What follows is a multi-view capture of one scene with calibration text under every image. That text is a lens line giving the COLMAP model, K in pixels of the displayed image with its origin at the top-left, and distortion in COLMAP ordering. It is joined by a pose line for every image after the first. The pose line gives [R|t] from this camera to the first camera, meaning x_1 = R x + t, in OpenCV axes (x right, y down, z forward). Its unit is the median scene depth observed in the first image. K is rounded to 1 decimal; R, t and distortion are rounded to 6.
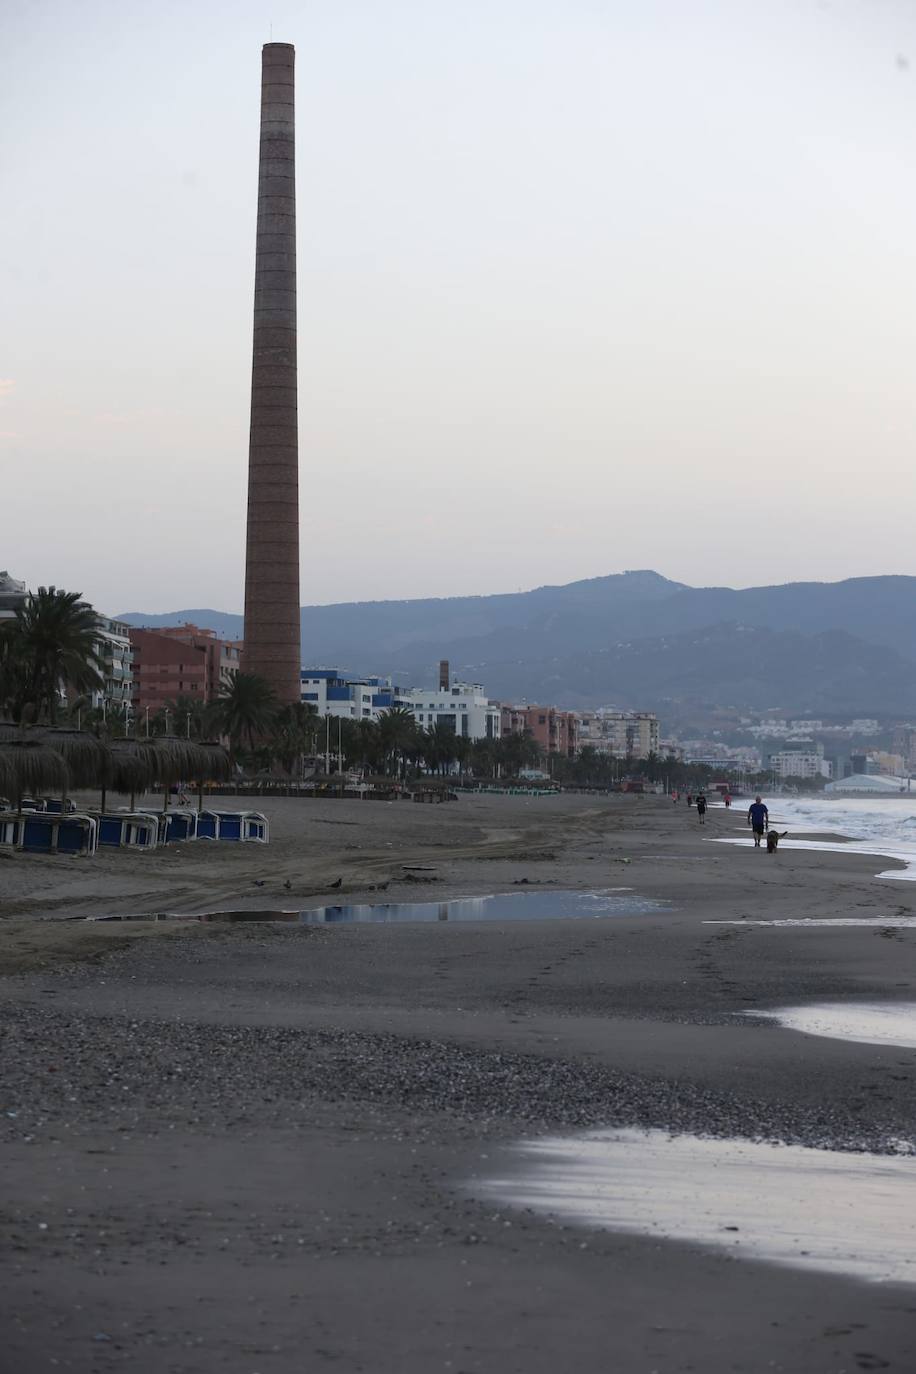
lens RADIAL K [[7701.0, 0, 458.2], [0, 7701.0, 686.1], [0, 0, 1]] dist [-0.882331, 0.000000]
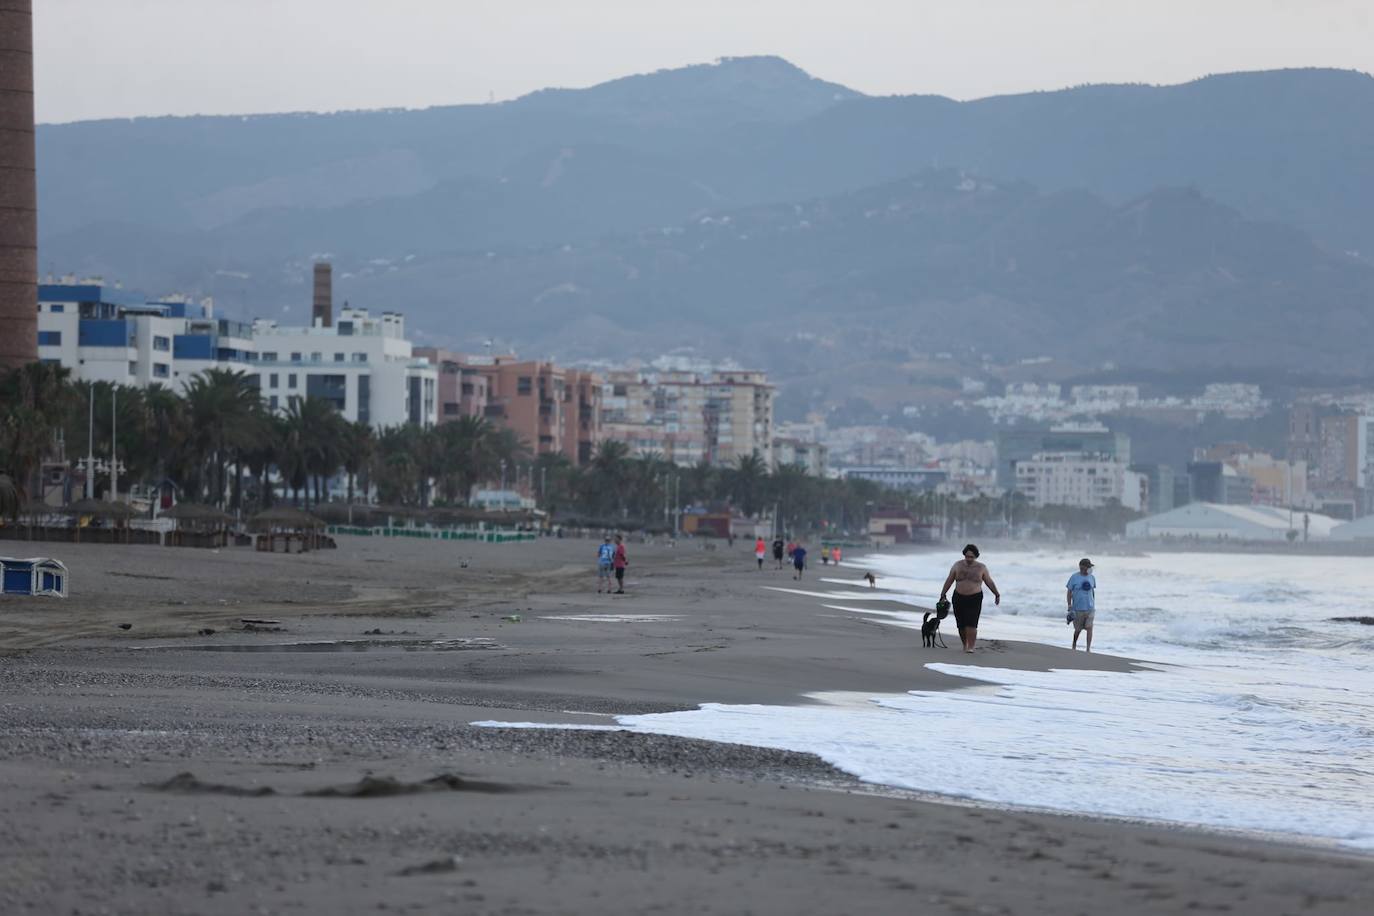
lens RADIAL K [[6035.8, 0, 678.8], [0, 6035.8, 453.5], [0, 0, 1]] dist [1.001096, 0.000000]
pose [[0.997926, 0.006944, 0.063998, -0.003767], [-0.006965, 0.999976, 0.000107, 0.008474], [-0.063996, -0.000553, 0.997950, 0.615537]]
